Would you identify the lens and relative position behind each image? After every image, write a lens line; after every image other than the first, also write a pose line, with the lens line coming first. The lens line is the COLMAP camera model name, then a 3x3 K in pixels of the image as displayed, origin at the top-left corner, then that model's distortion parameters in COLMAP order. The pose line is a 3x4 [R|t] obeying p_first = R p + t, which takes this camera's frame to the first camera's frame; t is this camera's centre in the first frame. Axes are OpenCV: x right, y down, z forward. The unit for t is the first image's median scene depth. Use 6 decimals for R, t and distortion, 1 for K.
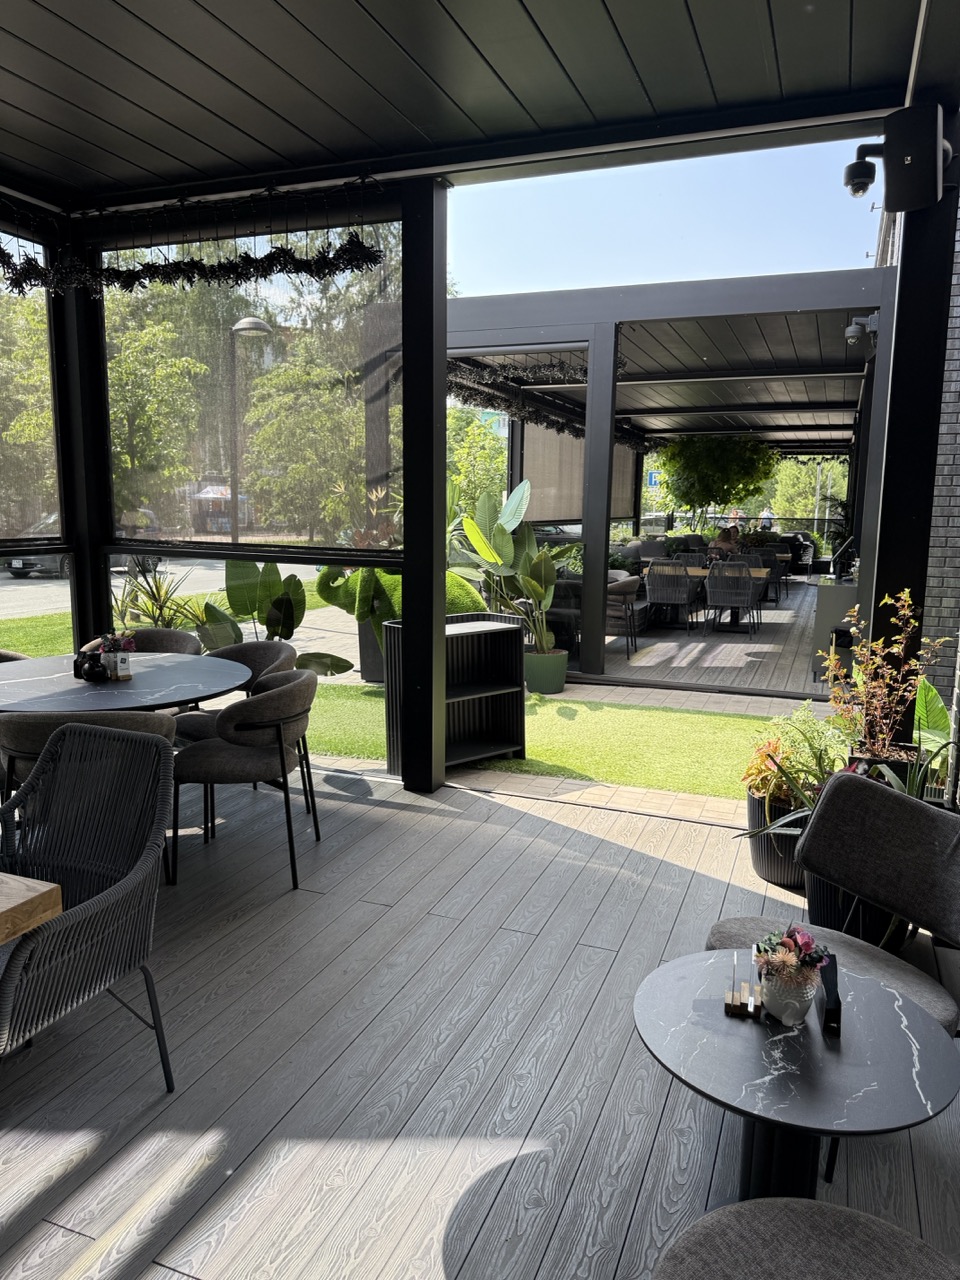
lens RADIAL K [[886.5, 0, 482.1], [0, 886.5, 645.3], [0, 0, 1]] dist [0.099833, -0.144283]
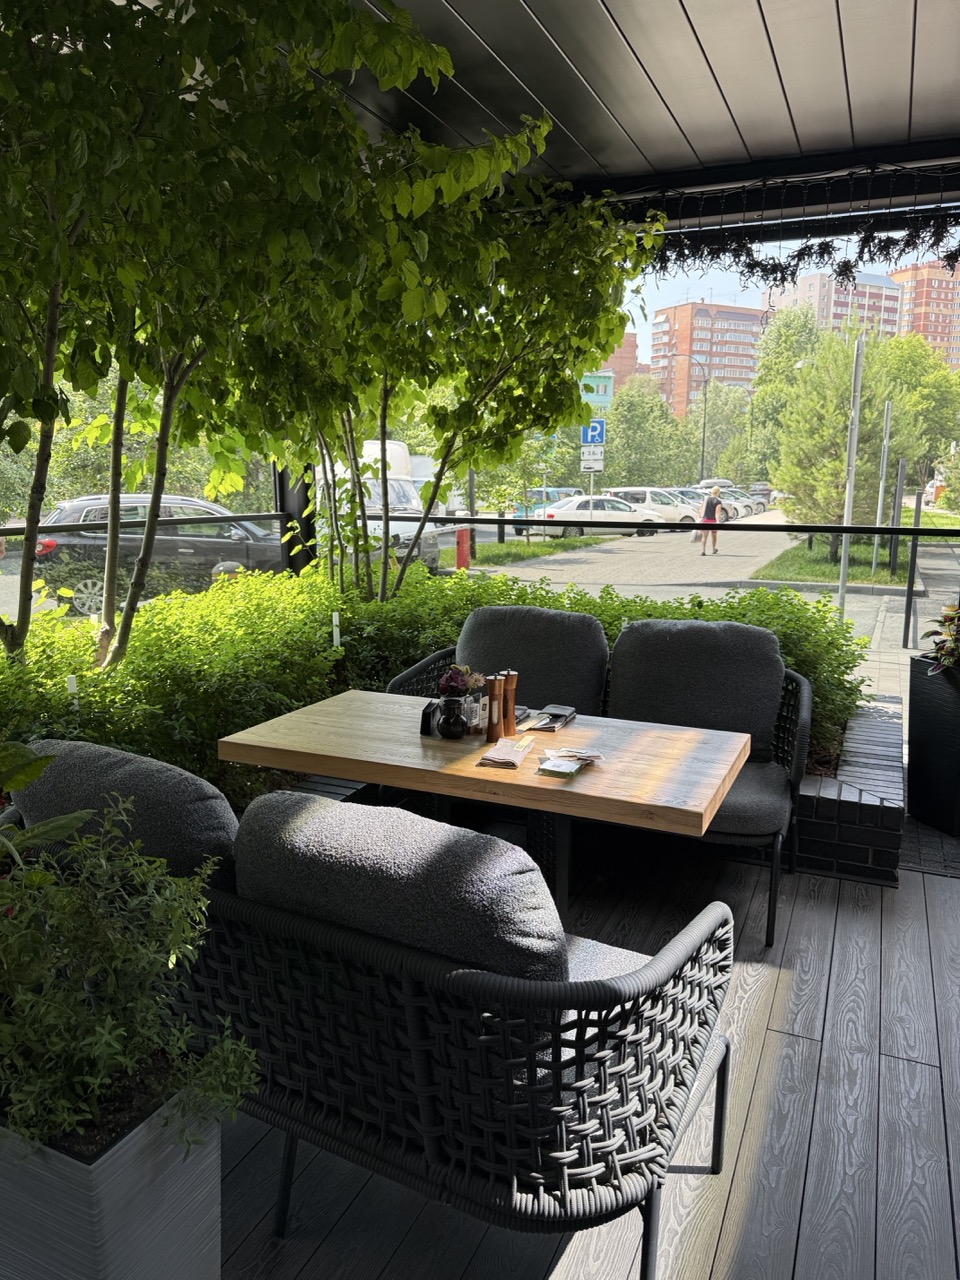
lens RADIAL K [[885.1, 0, 478.4], [0, 885.1, 638.5], [0, 0, 1]] dist [0.124786, -0.225031]
pose [[0.998703, 0.004144, -0.050744, 0.326734], [-0.003008, 0.999743, 0.022452, -0.130991], [0.050824, -0.022270, 0.998459, 0.853553]]
